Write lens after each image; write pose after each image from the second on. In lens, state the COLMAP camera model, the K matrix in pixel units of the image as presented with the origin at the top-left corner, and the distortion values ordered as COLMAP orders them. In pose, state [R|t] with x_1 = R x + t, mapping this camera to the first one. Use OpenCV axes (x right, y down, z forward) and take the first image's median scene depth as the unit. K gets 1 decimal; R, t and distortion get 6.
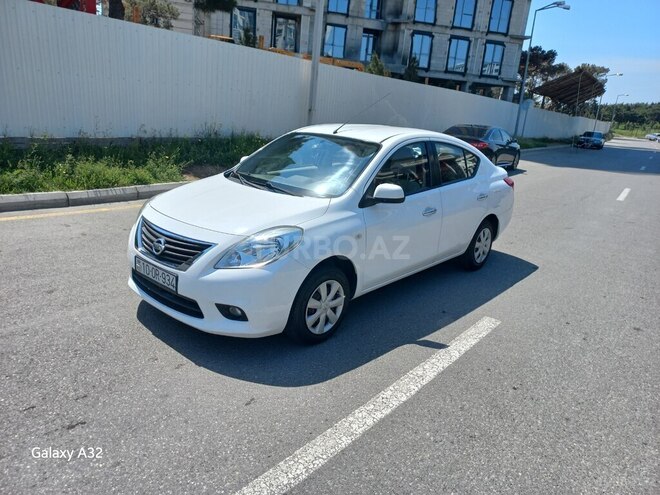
lens RADIAL K [[473.9, 0, 332.8], [0, 473.9, 245.4], [0, 0, 1]] dist [0.023300, 0.001789]
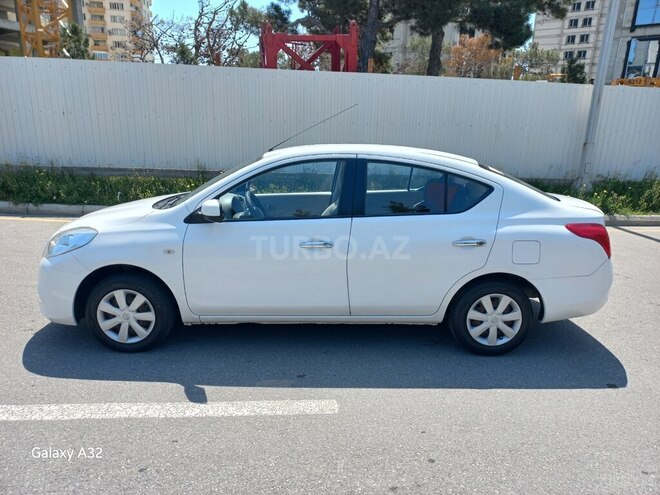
lens RADIAL K [[473.9, 0, 335.0], [0, 473.9, 248.6], [0, 0, 1]] dist [0.023300, 0.001789]
pose [[0.682850, 0.111319, -0.722028, 0.611691], [-0.179604, 0.983570, -0.018216, -0.042958], [0.708137, 0.142118, 0.691624, 0.370929]]
